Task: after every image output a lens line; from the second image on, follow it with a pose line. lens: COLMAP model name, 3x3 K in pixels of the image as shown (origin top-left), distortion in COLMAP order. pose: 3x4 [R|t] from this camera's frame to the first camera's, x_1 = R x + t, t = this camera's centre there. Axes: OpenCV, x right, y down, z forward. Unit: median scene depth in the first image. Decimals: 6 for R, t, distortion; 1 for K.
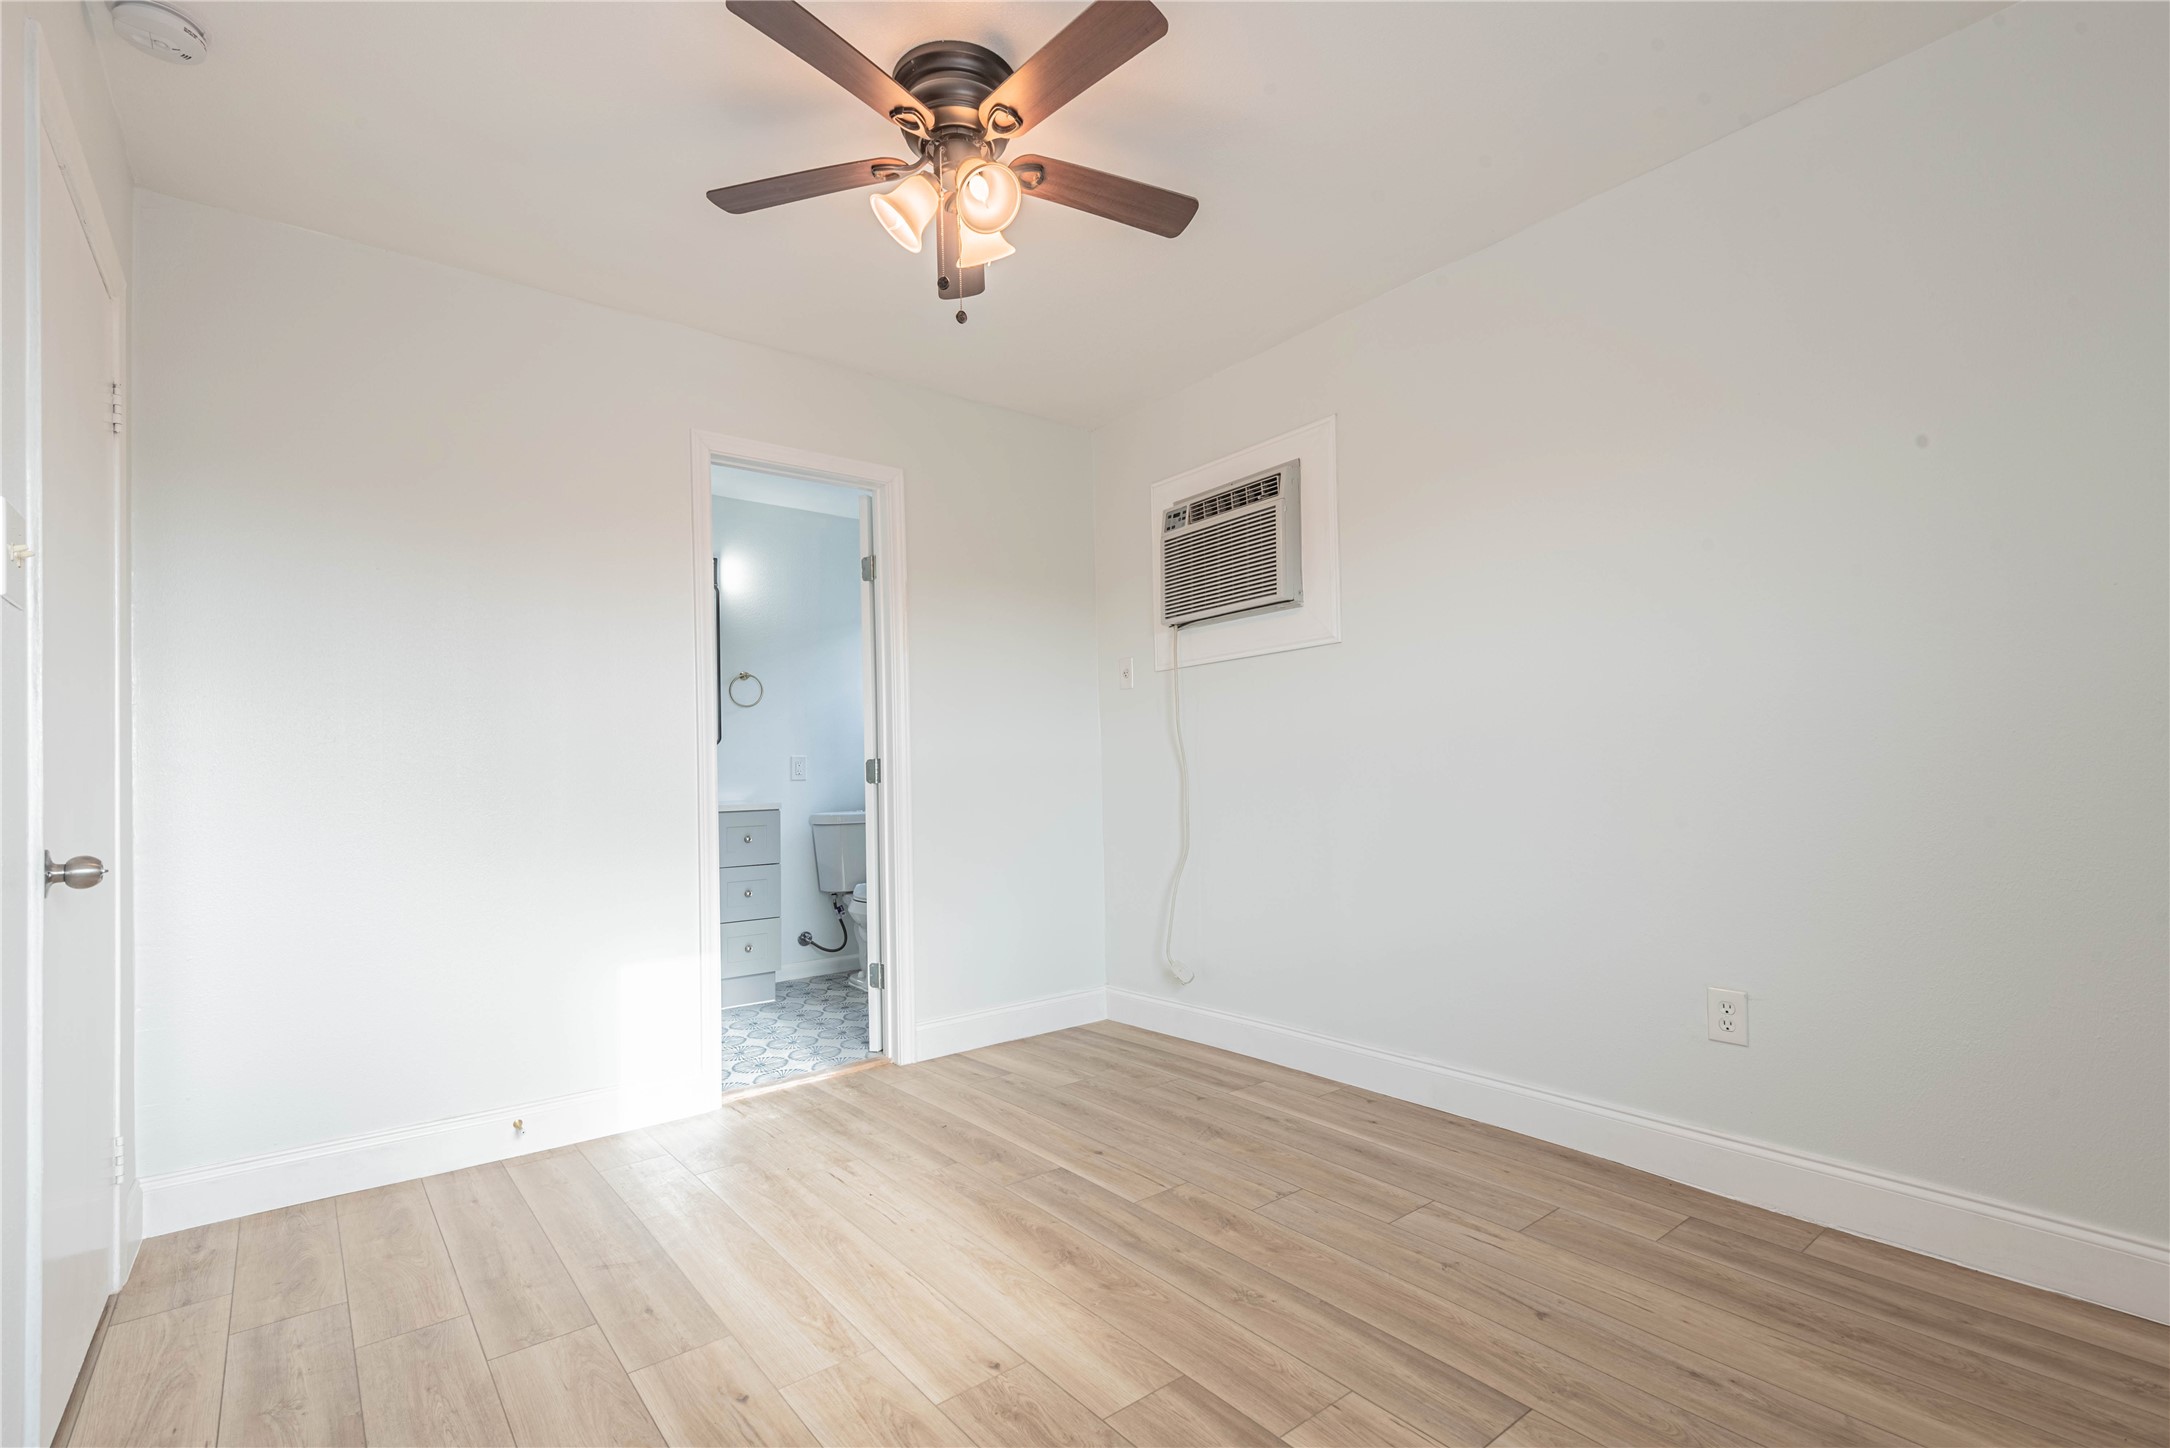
lens RADIAL K [[999.8, 0, 1074.4], [0, 999.8, 738.3], [0, 0, 1]] dist [0.036196, -0.020282]
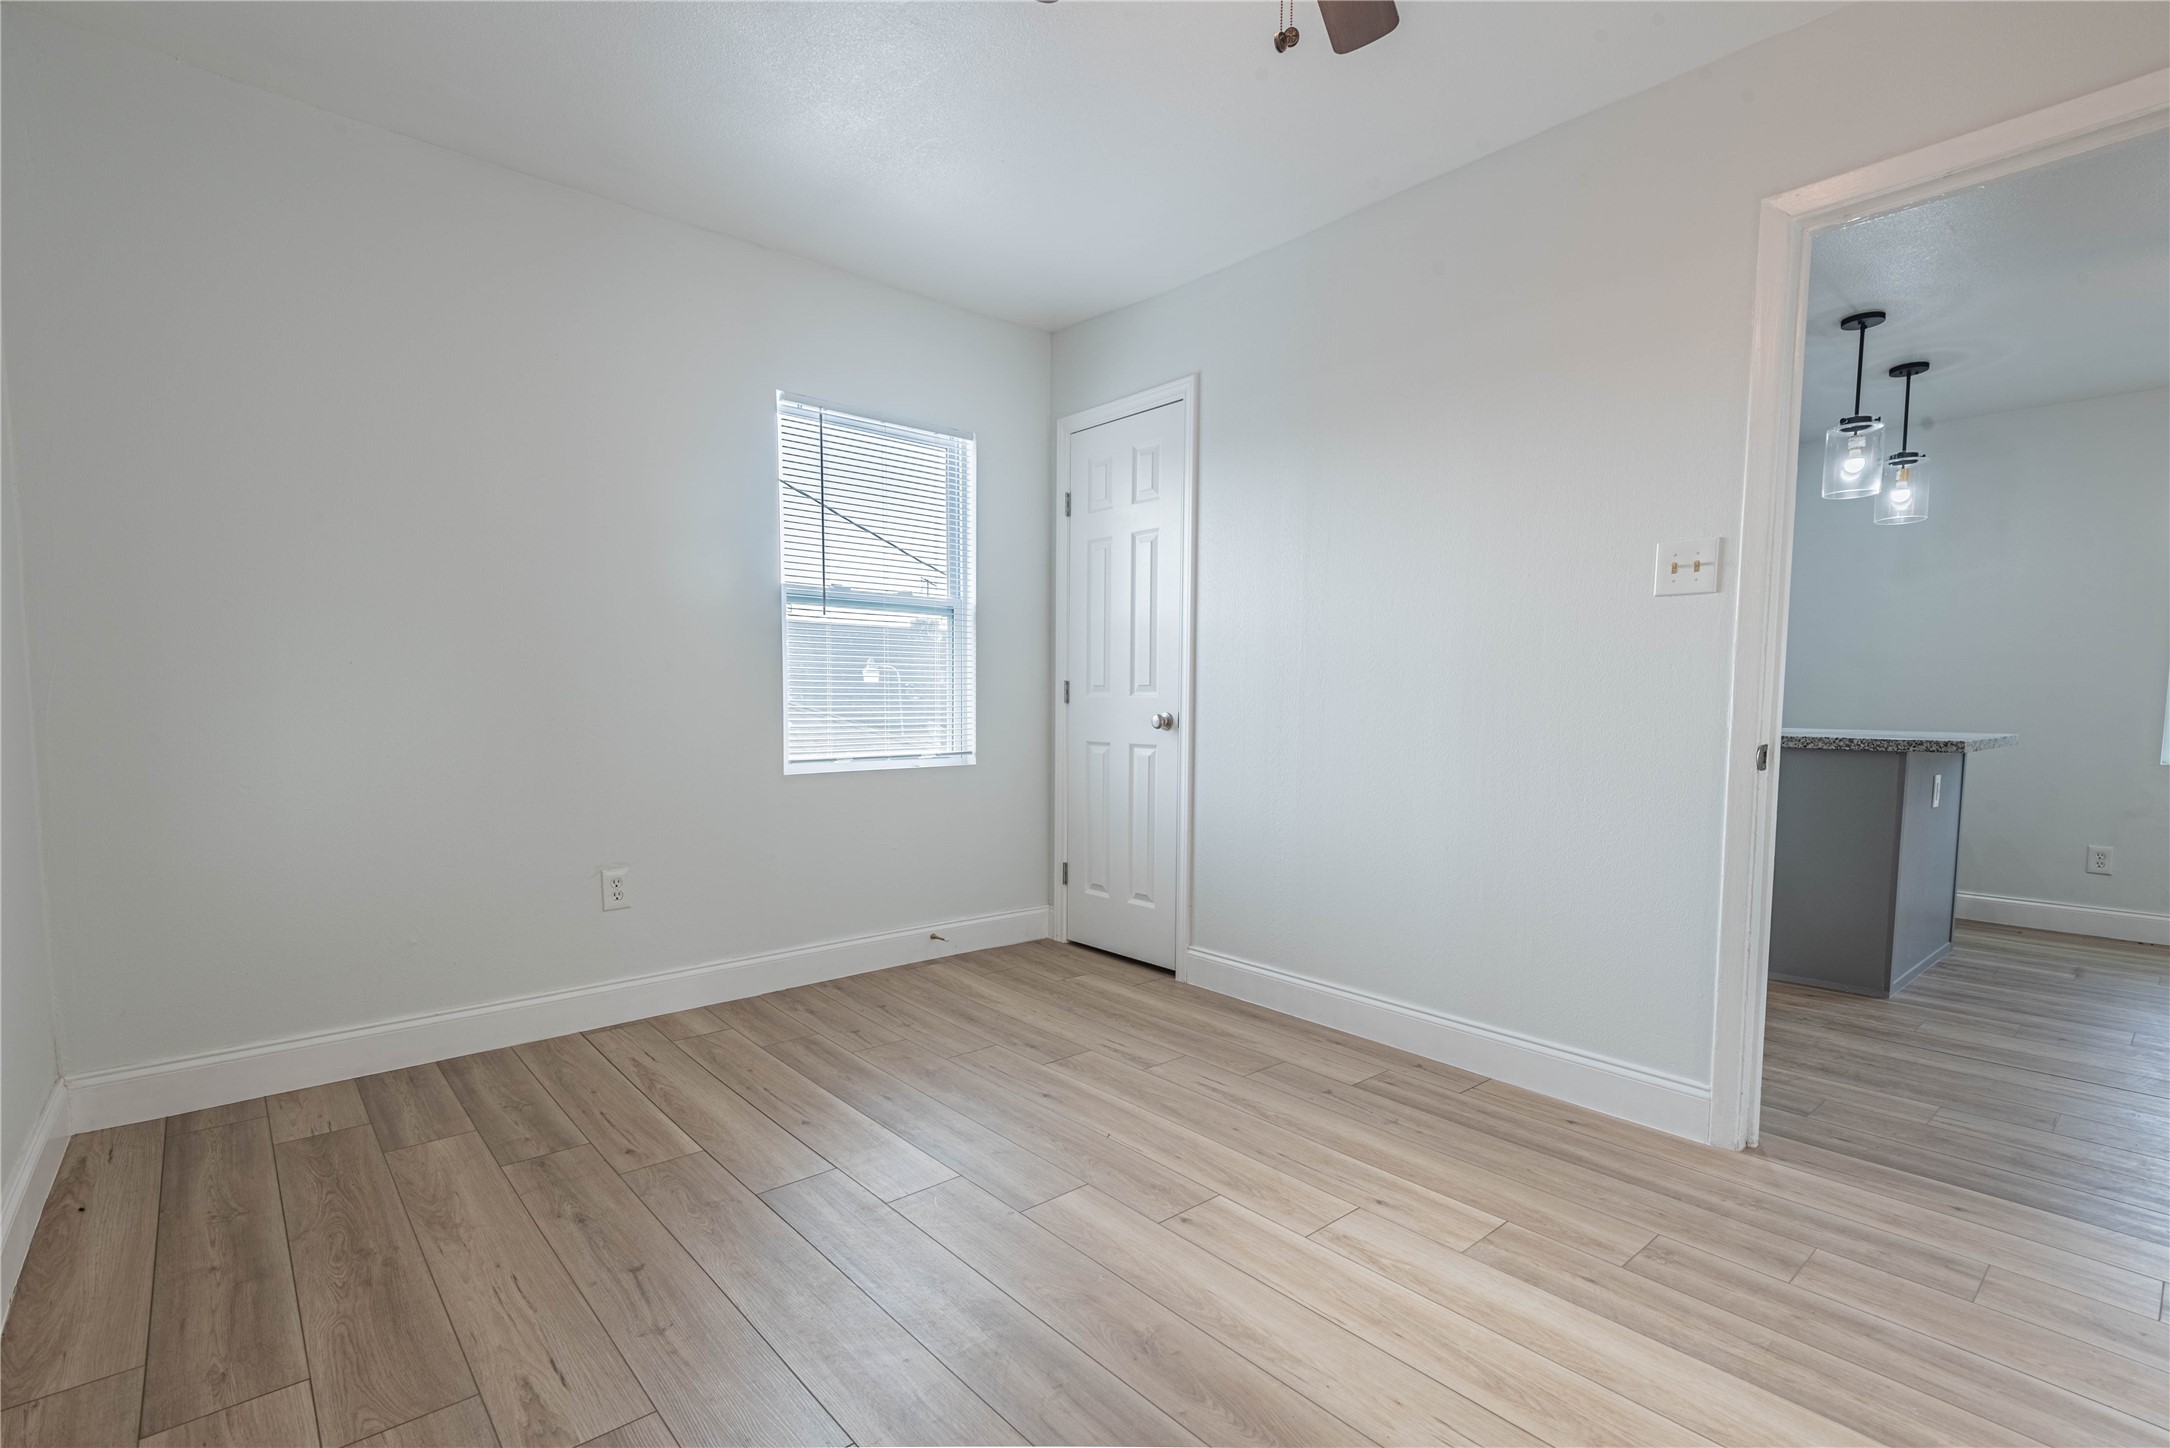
lens RADIAL K [[1002.8, 0, 1068.1], [0, 1002.8, 766.5], [0, 0, 1]] dist [0.081877, -0.048530]
pose [[-0.998926, 0.022179, -0.040691, 0.064824], [0.020435, 0.998875, 0.042797, 0.050081], [0.041594, 0.041920, -0.998255, 1.566730]]
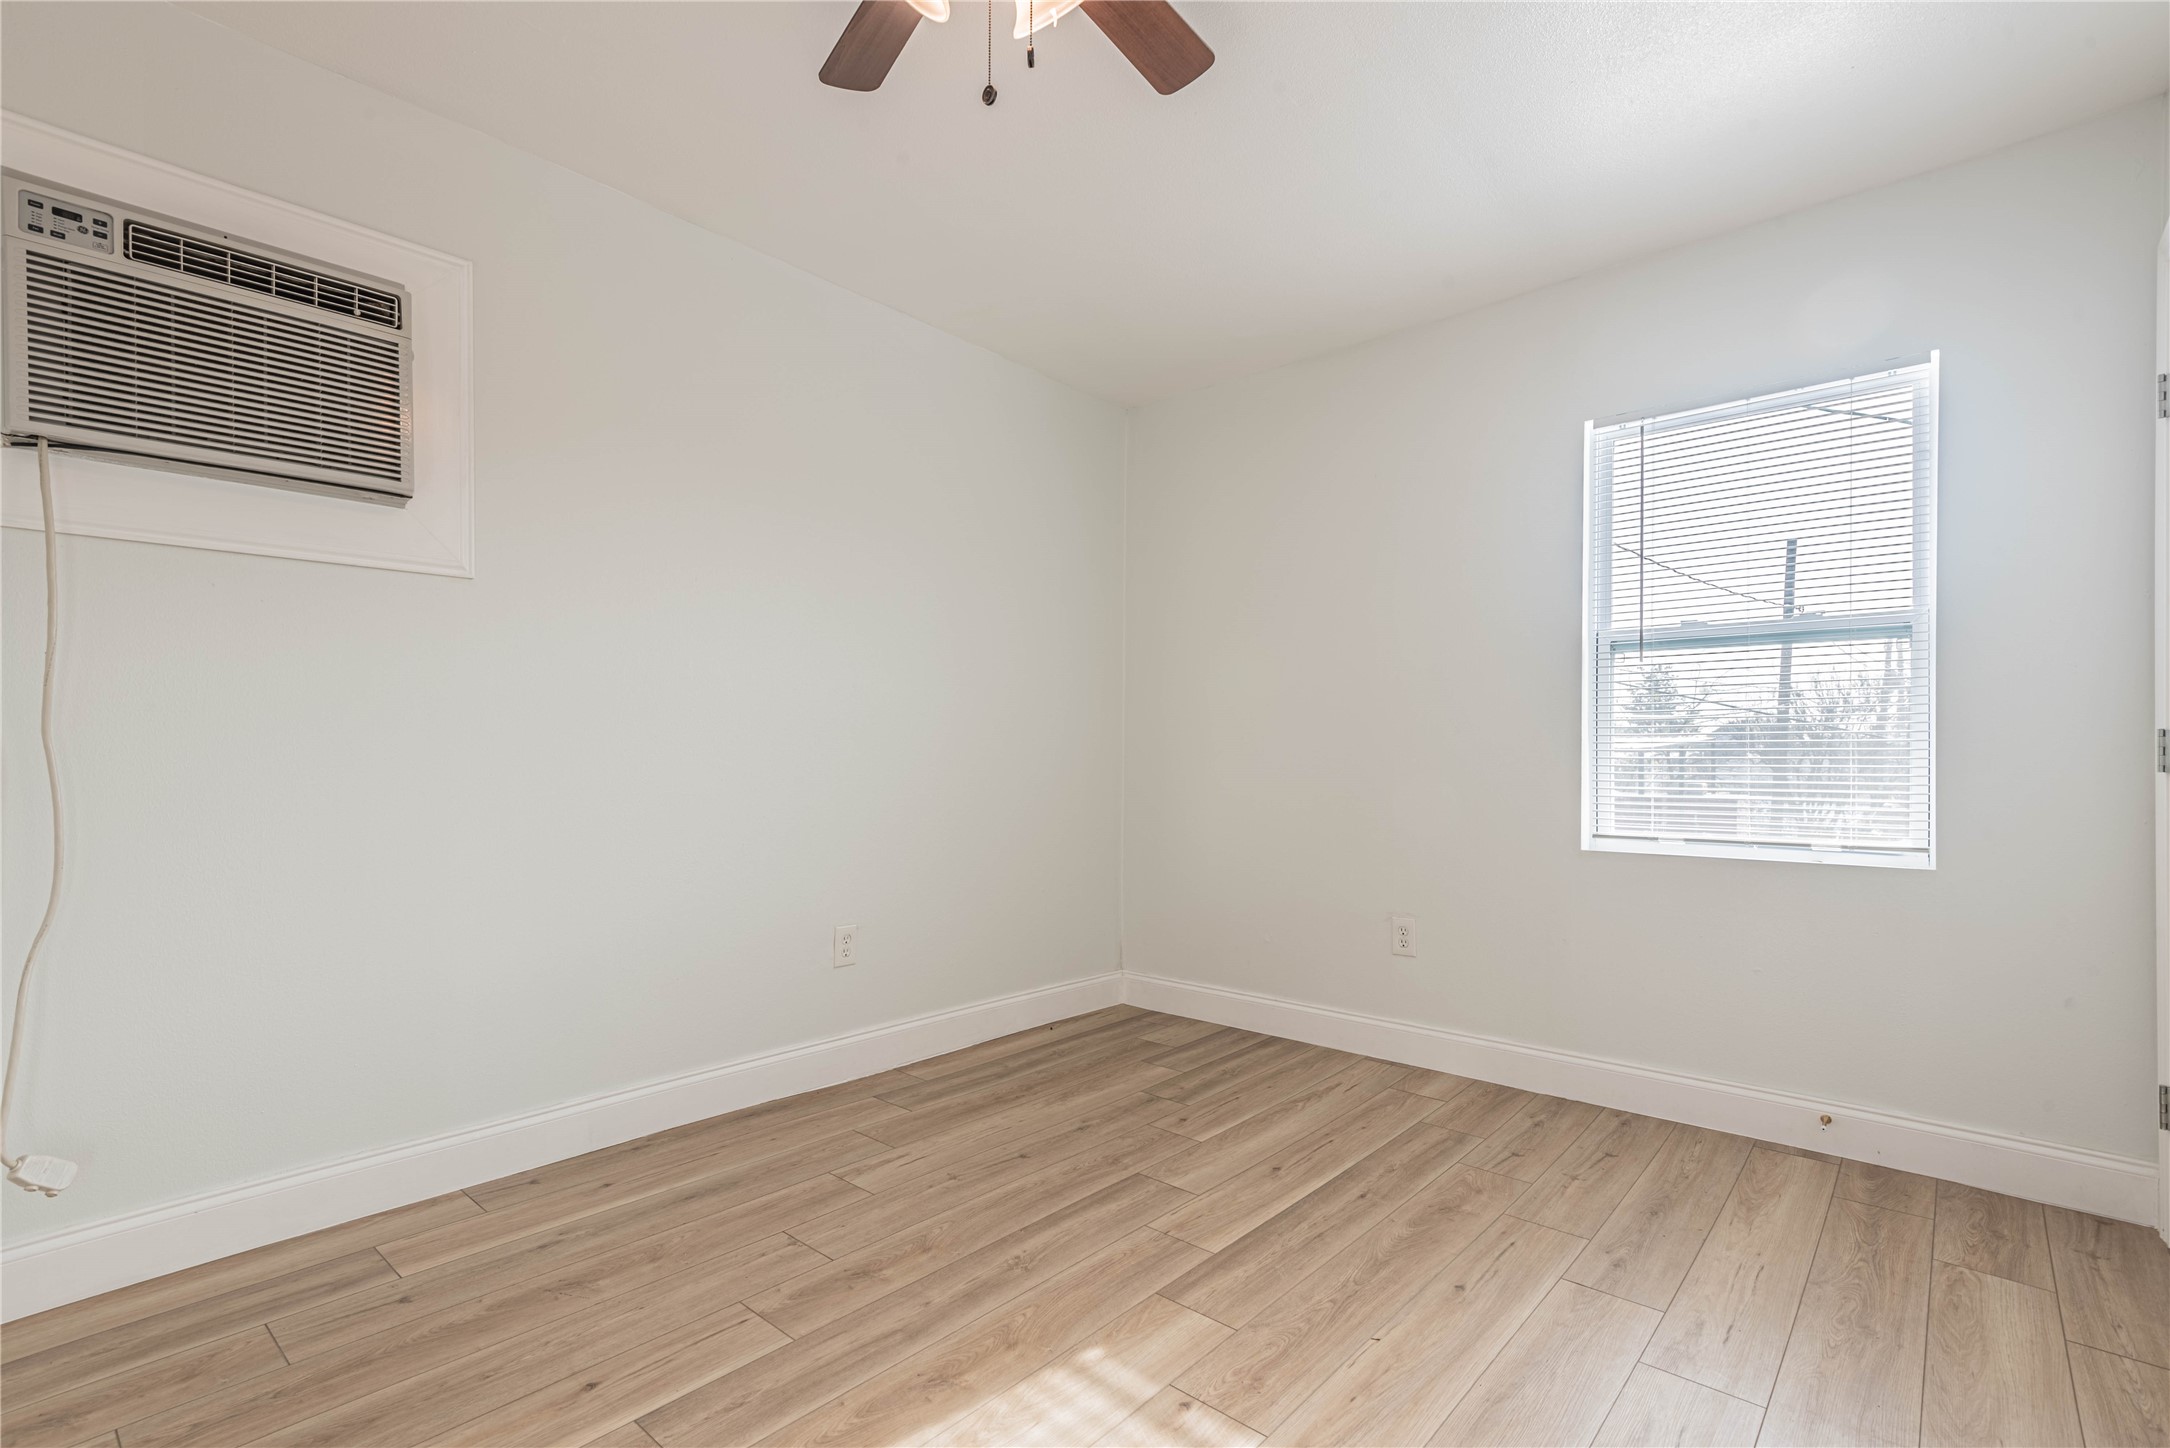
lens RADIAL K [[999.8, 0, 1074.4], [0, 999.8, 738.3], [0, 0, 1]] dist [0.036196, -0.020282]
pose [[-0.185652, 0.041777, 0.981727, -0.719536], [-0.030695, 0.998362, -0.048289, 0.056666], [-0.982136, -0.039099, -0.184066, 0.958742]]
